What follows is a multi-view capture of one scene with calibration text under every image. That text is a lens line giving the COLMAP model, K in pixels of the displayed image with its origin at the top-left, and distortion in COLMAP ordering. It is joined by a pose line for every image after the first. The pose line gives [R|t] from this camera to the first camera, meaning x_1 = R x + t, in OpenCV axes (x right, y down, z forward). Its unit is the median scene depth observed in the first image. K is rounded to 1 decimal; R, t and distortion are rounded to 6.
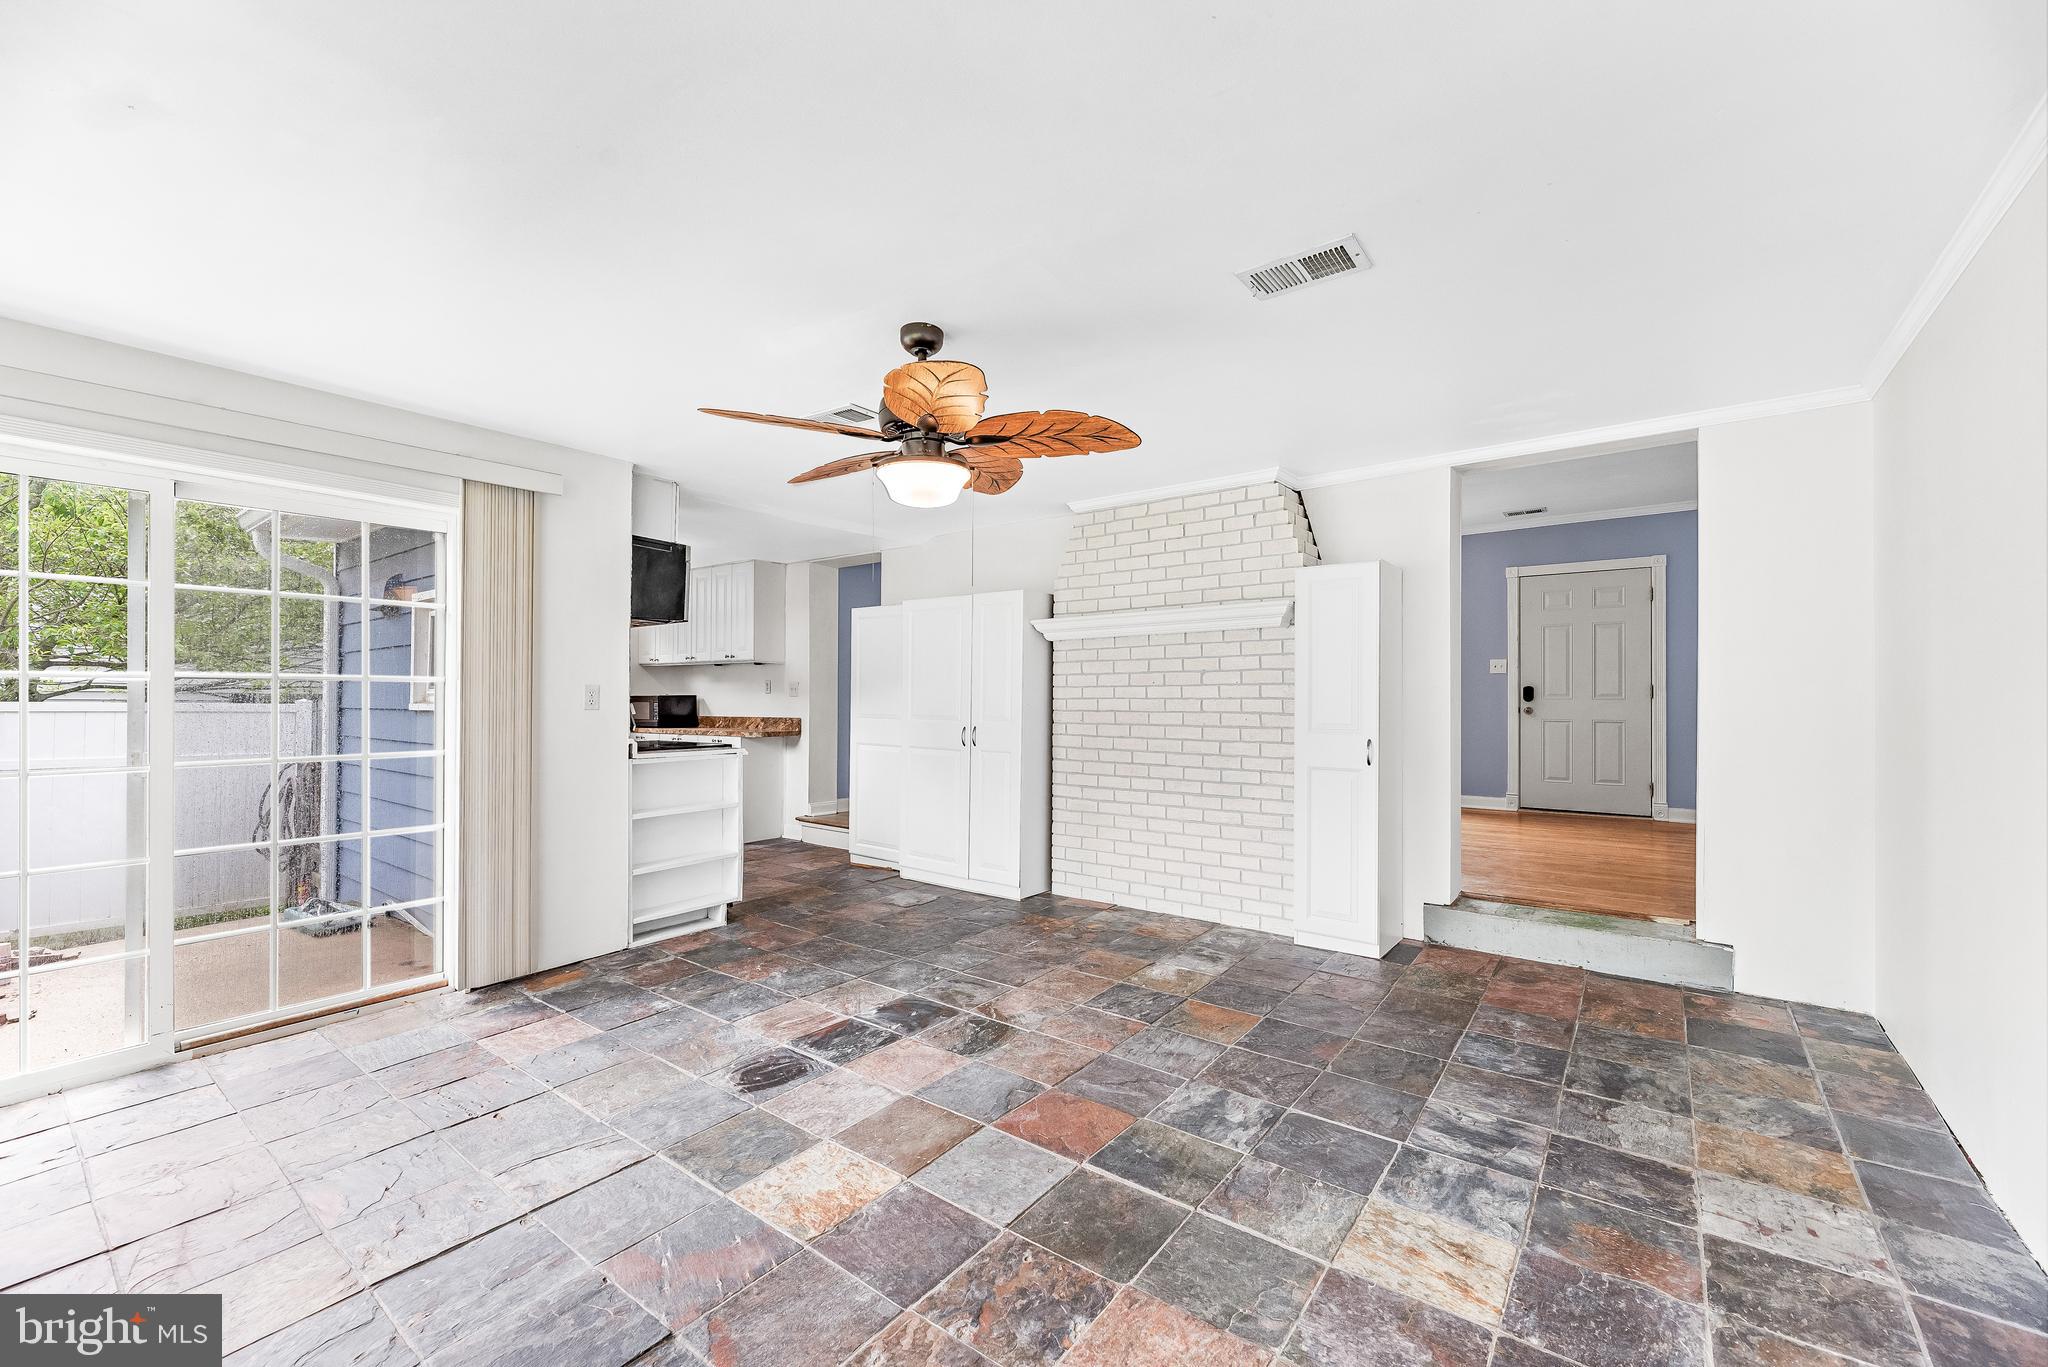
lens RADIAL K [[838.7, 0, 1022.6], [0, 838.7, 699.7], [0, 0, 1]] dist [0.000266, -0.000114]
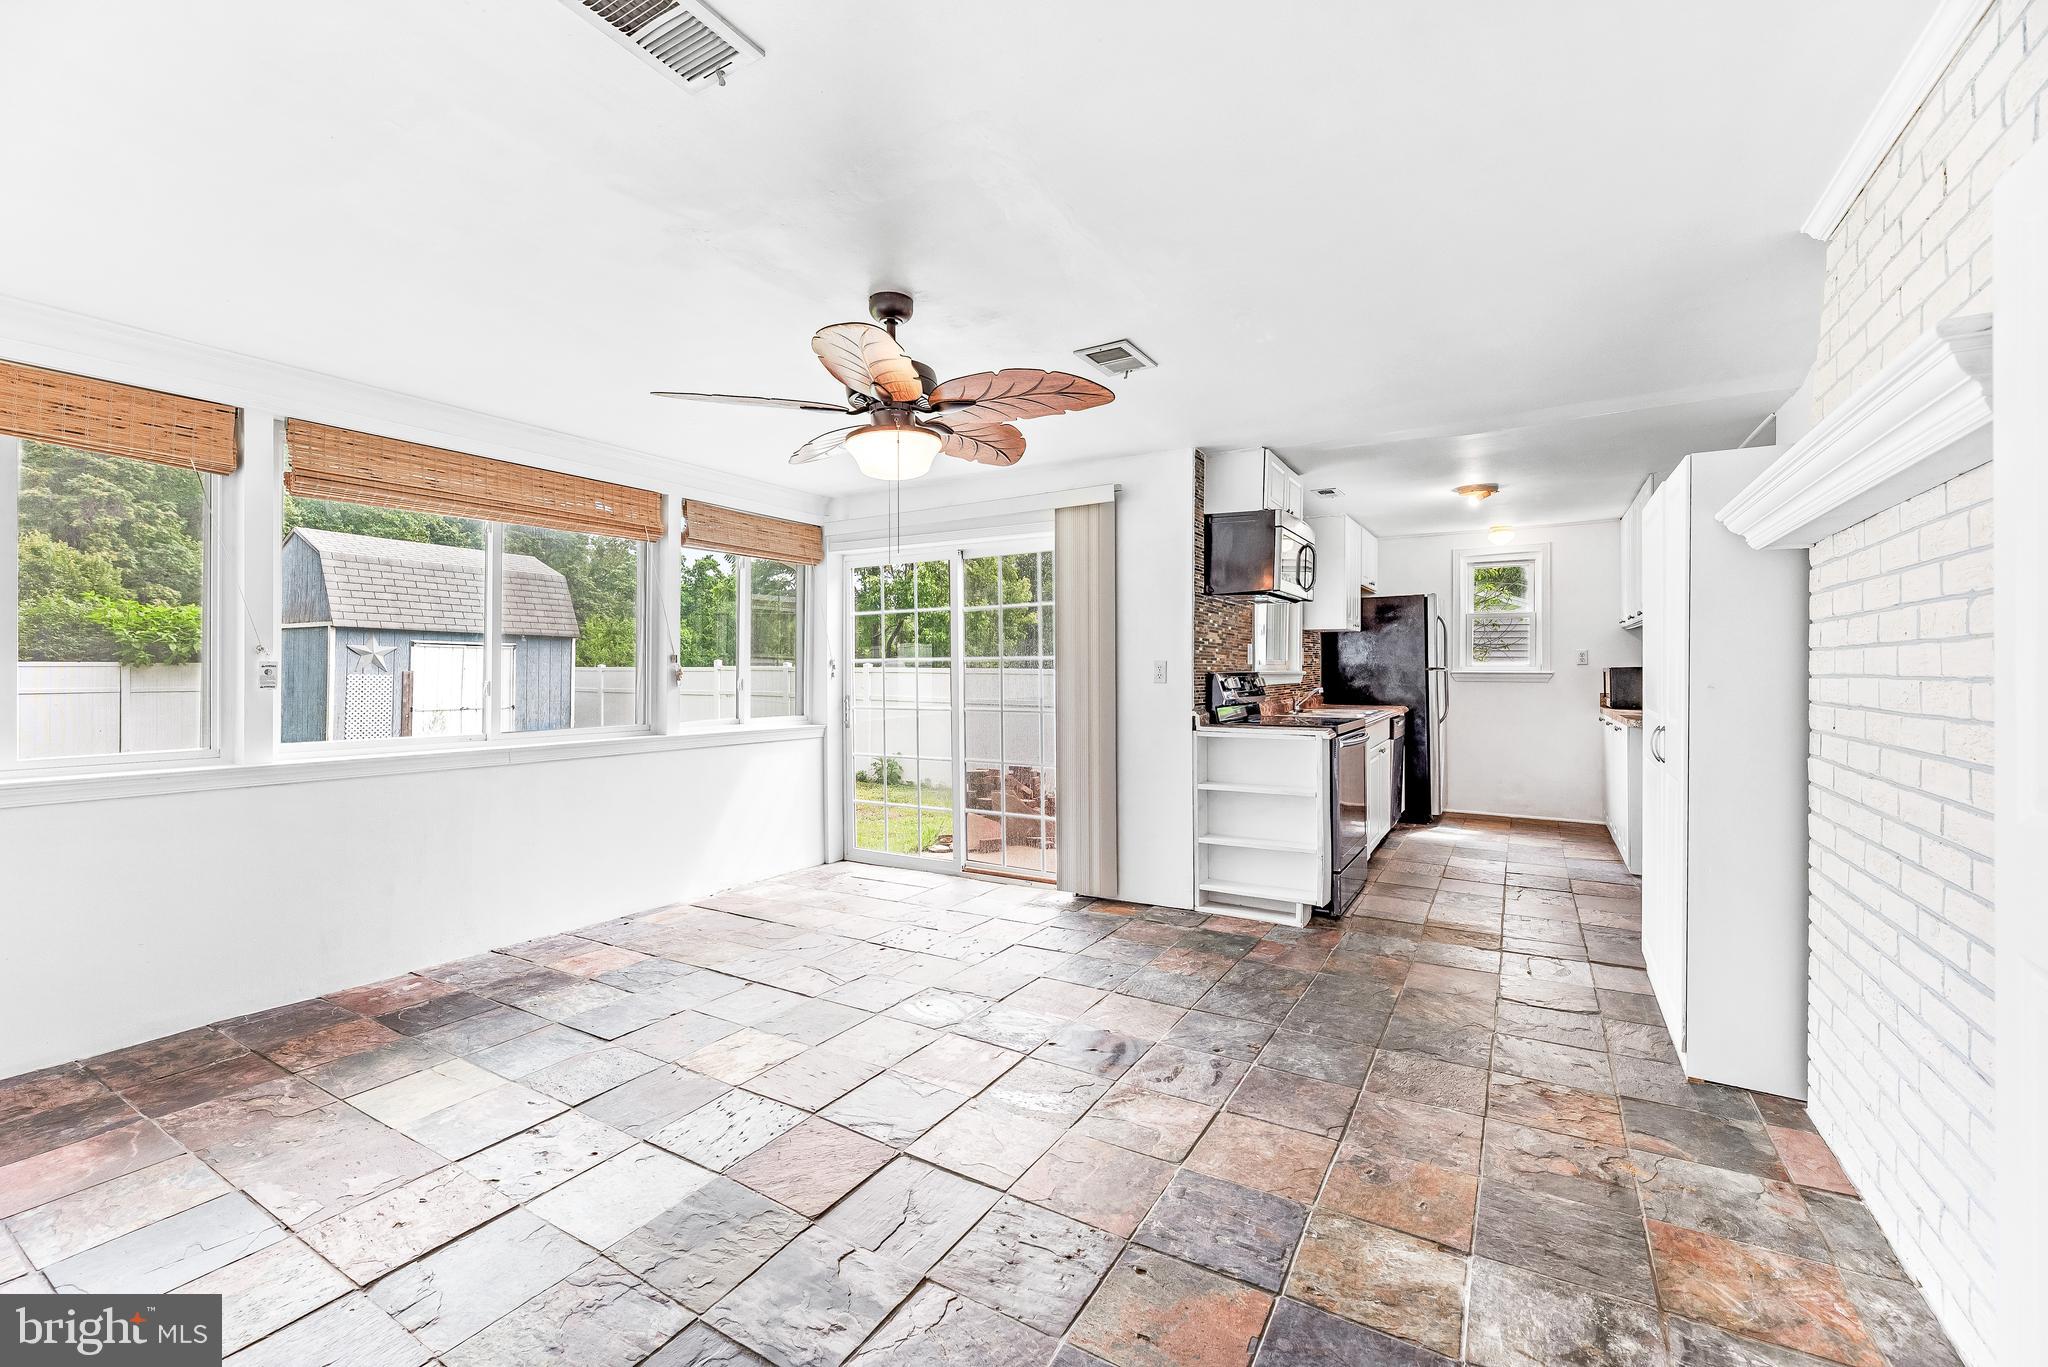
lens RADIAL K [[844.0, 0, 1014.4], [0, 844.0, 710.4], [0, 0, 1]] dist [0.001517, -0.000526]
pose [[0.092639, 0.049468, -0.994470, 0.560995], [-0.000674, 0.998768, 0.049619, -0.007580], [0.995700, -0.003926, 0.092558, 0.685648]]
